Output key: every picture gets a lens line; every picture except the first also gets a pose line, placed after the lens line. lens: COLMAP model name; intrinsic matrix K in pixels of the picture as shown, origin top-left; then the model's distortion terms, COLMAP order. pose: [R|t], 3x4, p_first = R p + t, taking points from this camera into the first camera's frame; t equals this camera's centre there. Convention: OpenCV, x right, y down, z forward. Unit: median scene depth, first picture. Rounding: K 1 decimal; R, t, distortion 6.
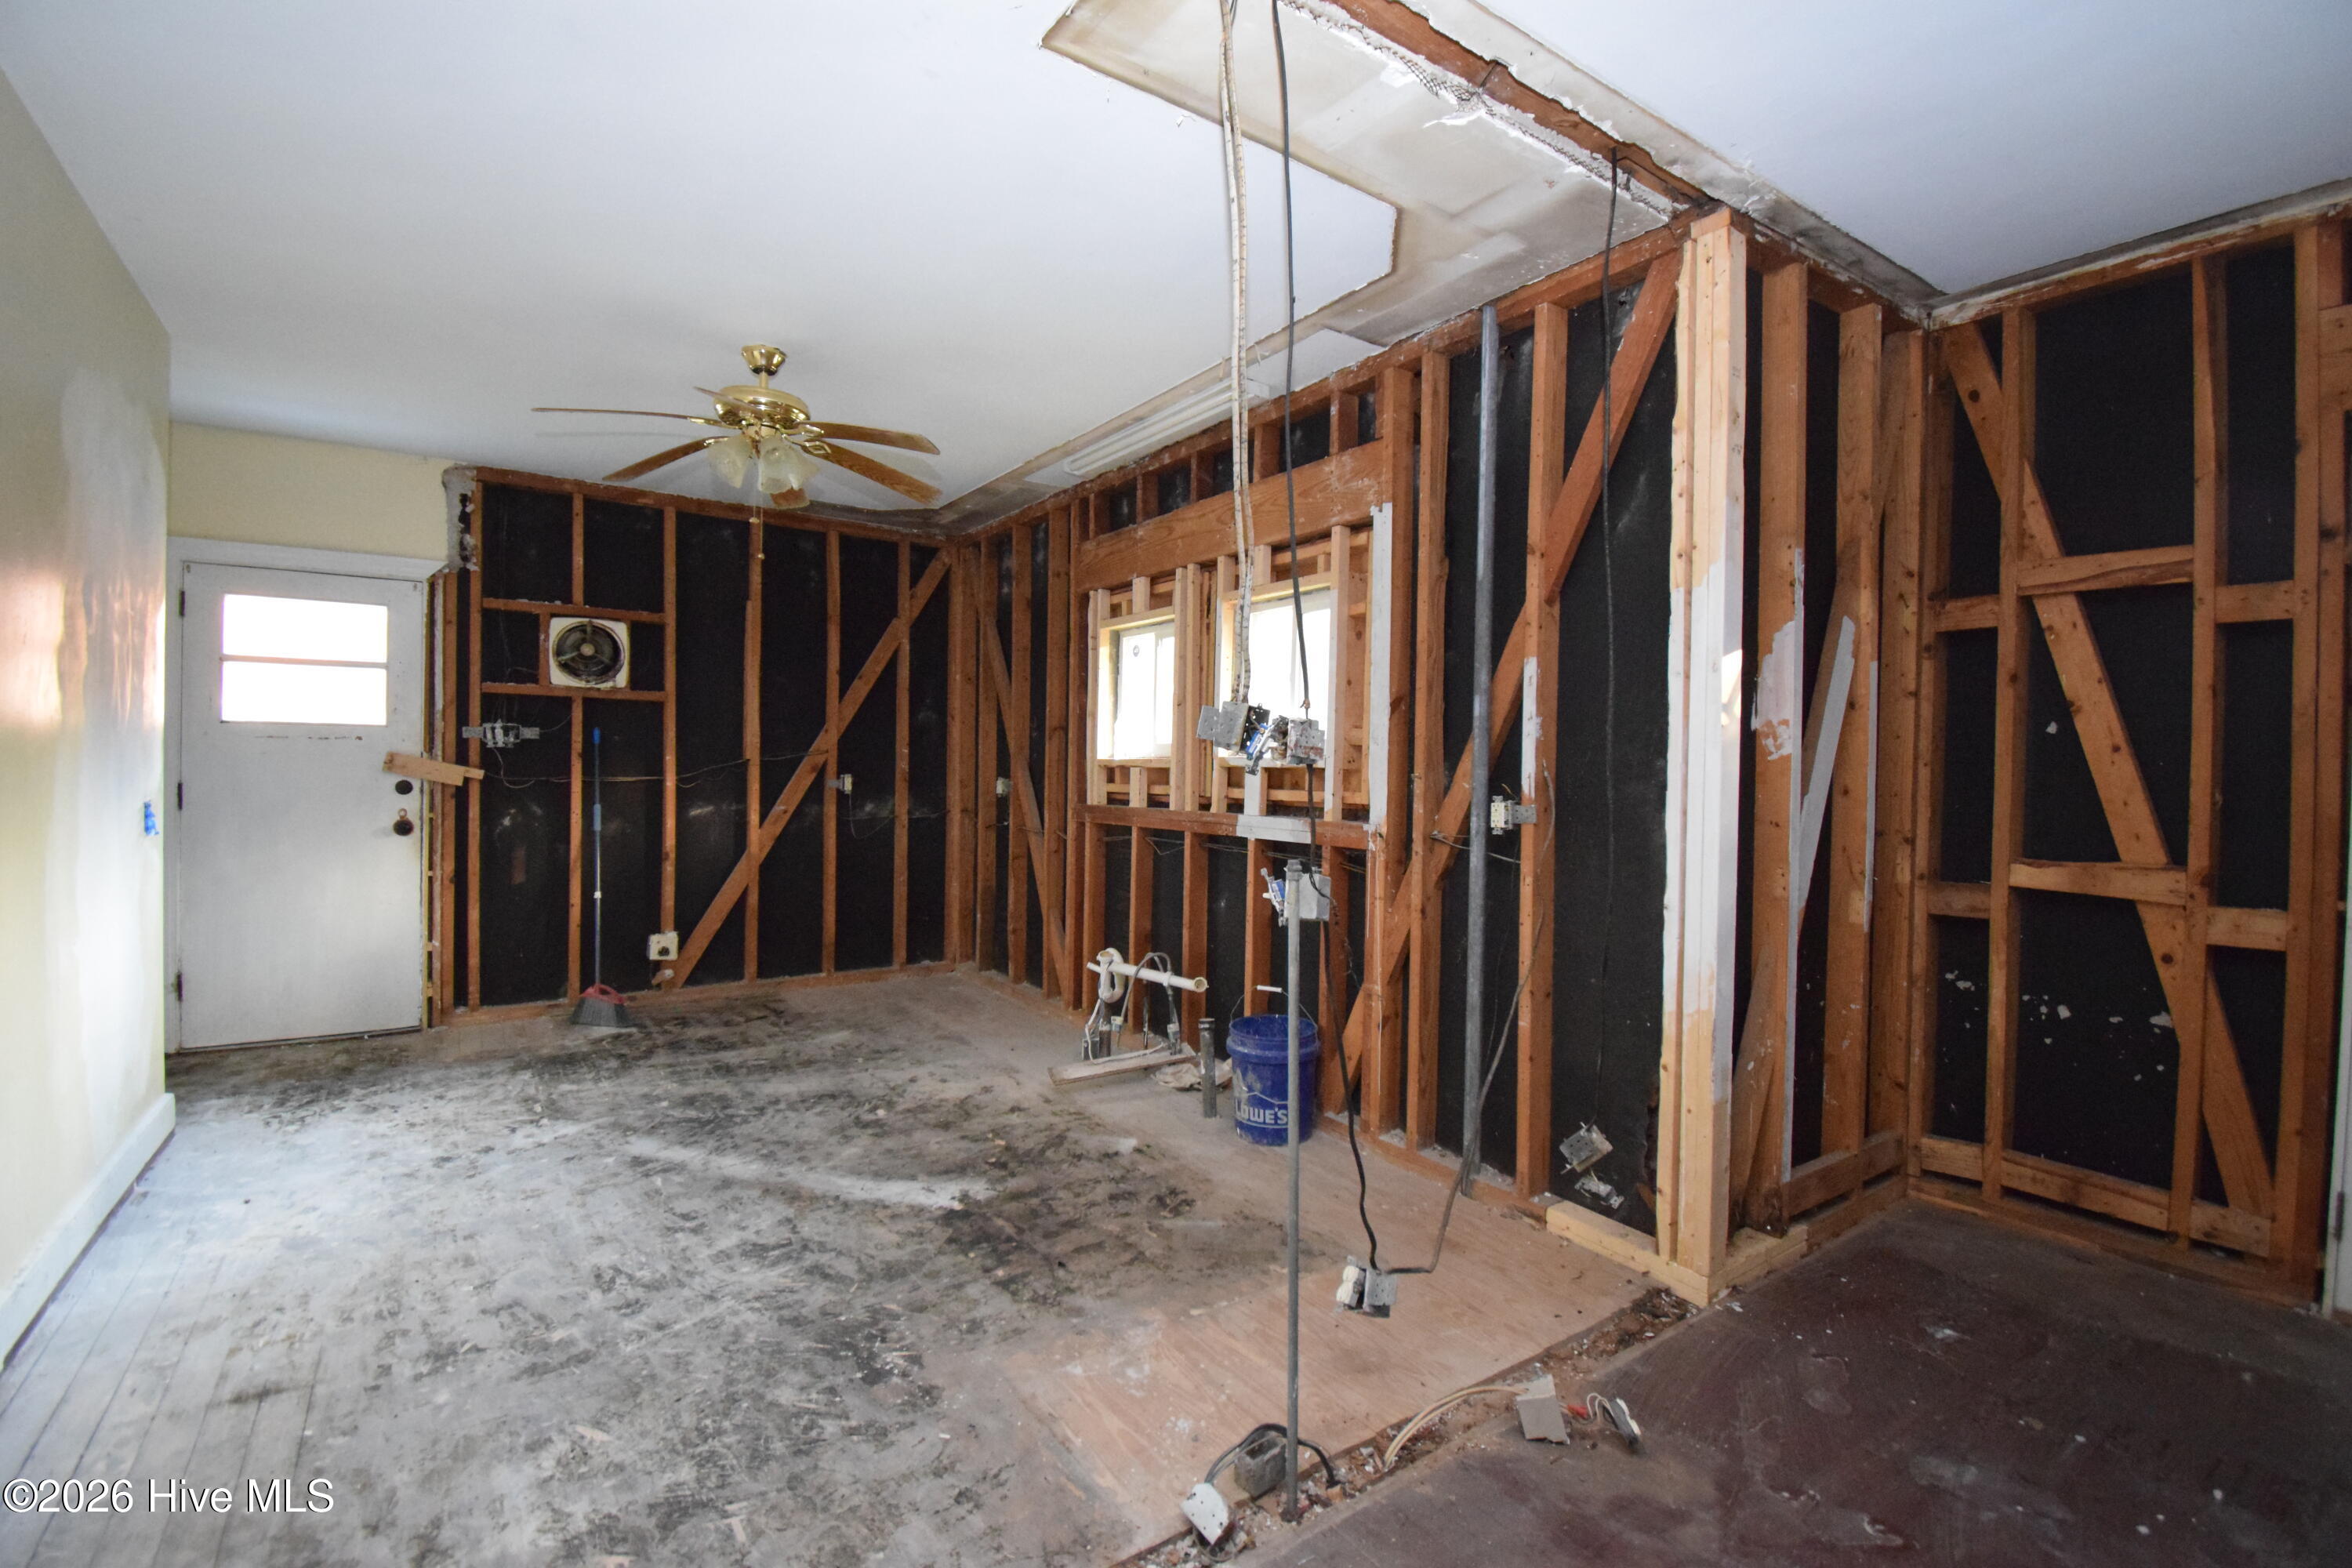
lens RADIAL K [[1056.8, 0, 1173.3], [0, 1056.8, 777.6], [0, 0, 1]] dist [0.027475, -0.039902]
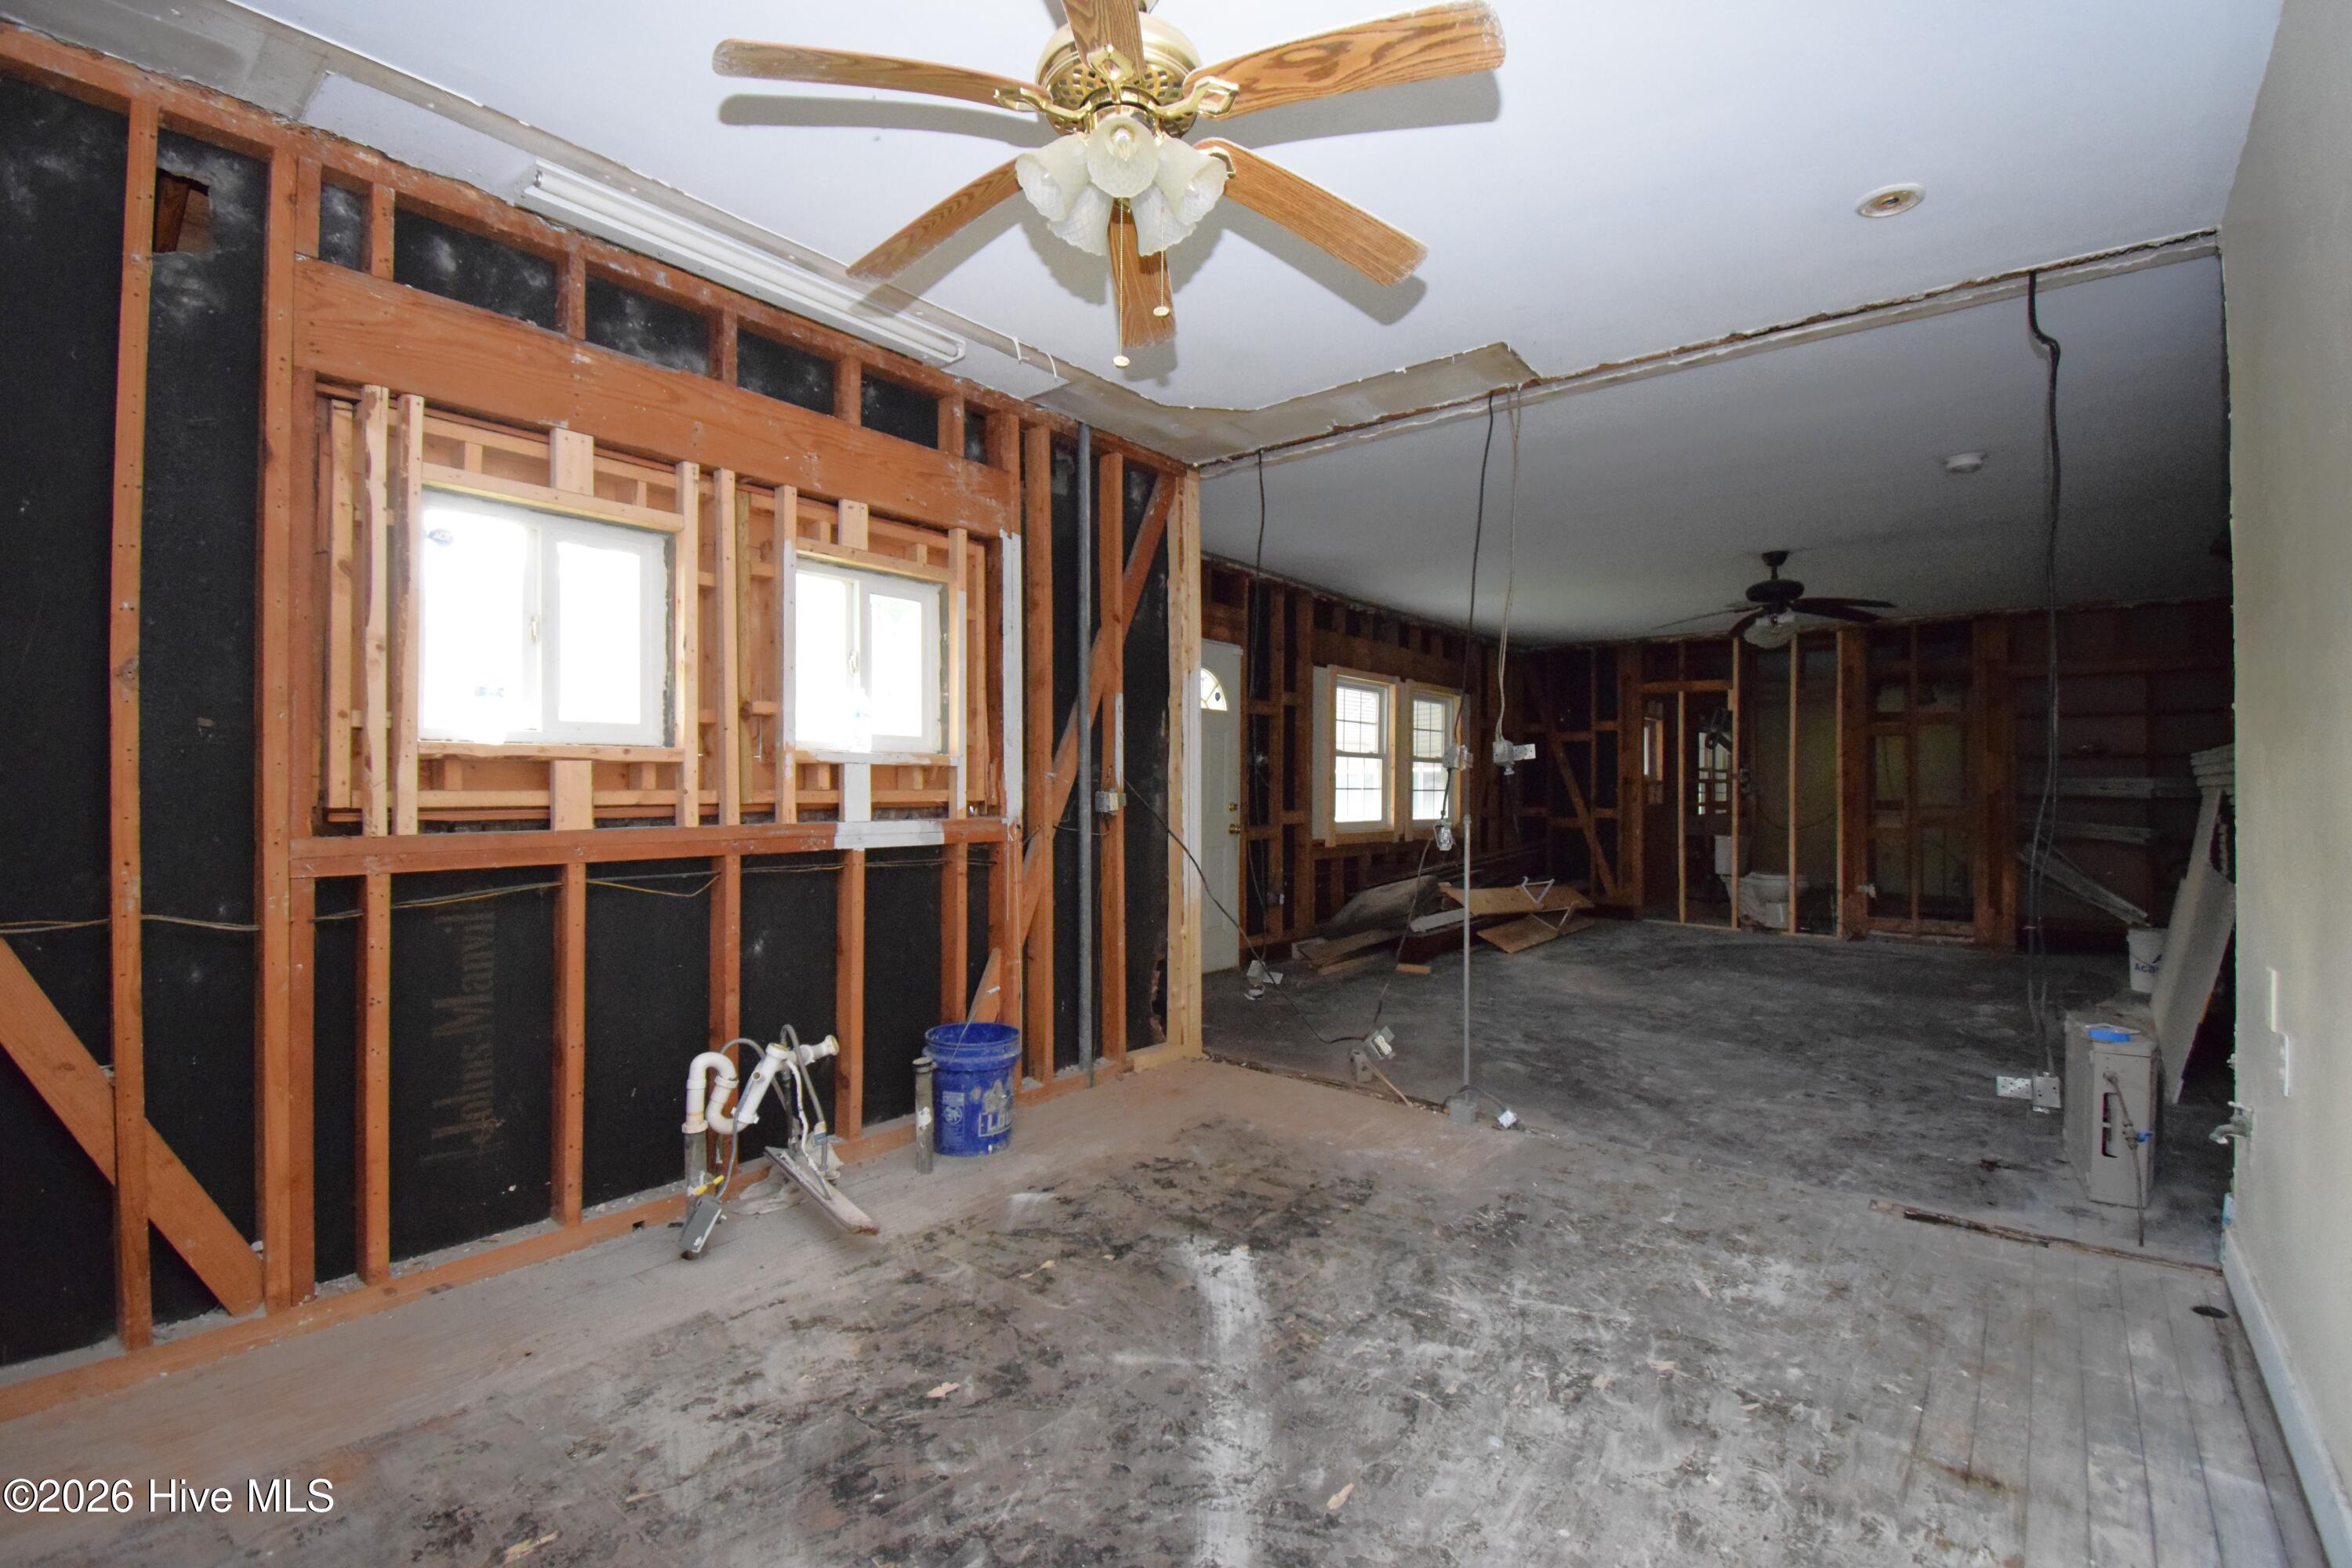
lens RADIAL K [[1056.8, 0, 1173.3], [0, 1056.8, 777.6], [0, 0, 1]] dist [0.027475, -0.039902]
pose [[-0.293563, -0.009421, 0.955893, -1.040113], [-0.001802, 0.999955, 0.009302, -0.009764], [-0.955938, 0.001008, -0.293567, 1.304468]]
